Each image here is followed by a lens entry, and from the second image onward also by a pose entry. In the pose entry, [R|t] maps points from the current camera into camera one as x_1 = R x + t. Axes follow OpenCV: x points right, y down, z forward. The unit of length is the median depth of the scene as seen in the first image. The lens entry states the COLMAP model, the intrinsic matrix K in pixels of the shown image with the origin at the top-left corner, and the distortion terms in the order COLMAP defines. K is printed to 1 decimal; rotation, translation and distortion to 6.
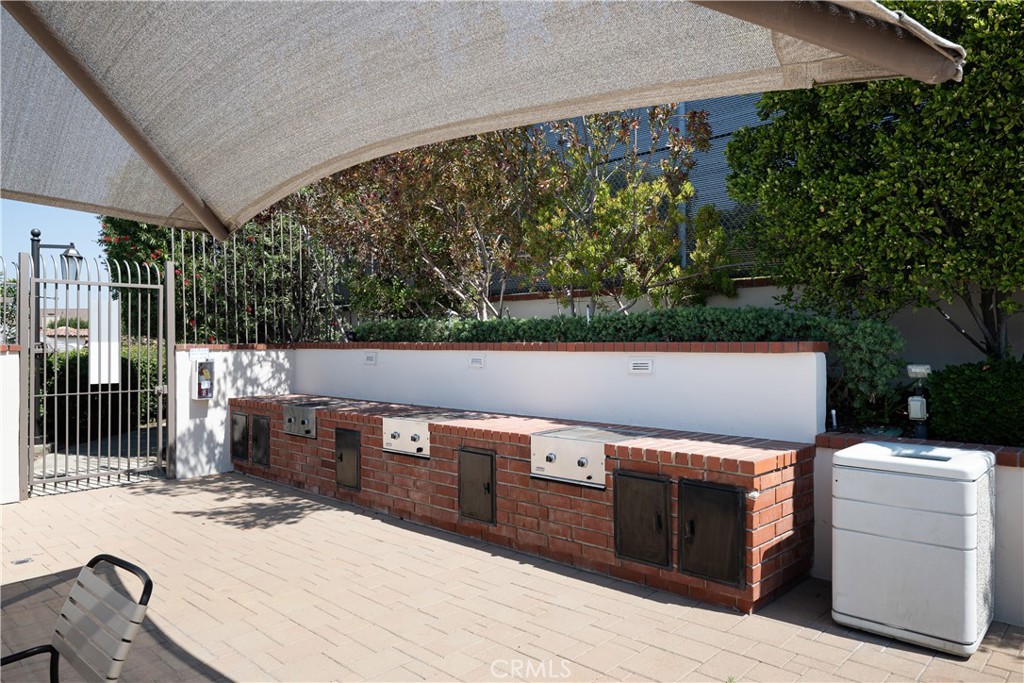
lens RADIAL K [[679.8, 0, 507.5], [0, 679.8, 344.8], [0, 0, 1]] dist [-0.003628, -0.000145]
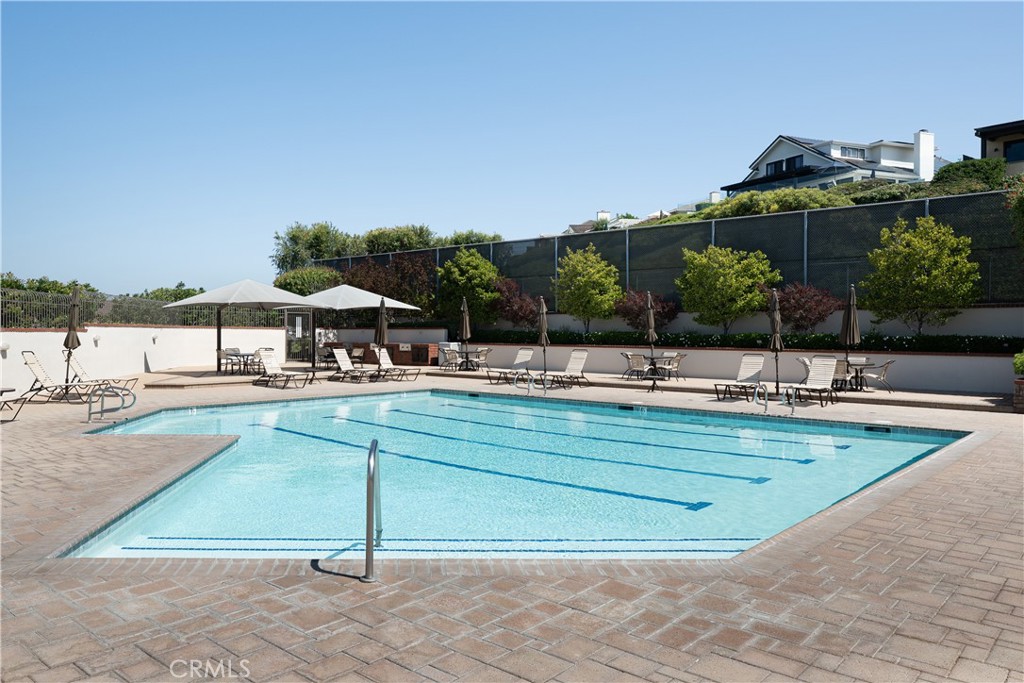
lens RADIAL K [[726.9, 0, 502.2], [0, 726.9, 338.9], [0, 0, 1]] dist [-0.007617, 0.001550]
pose [[0.994053, -0.005083, 0.108782, 0.147160], [0.002885, 0.999789, 0.020353, -0.020461], [-0.108863, -0.019918, 0.993857, -3.302674]]
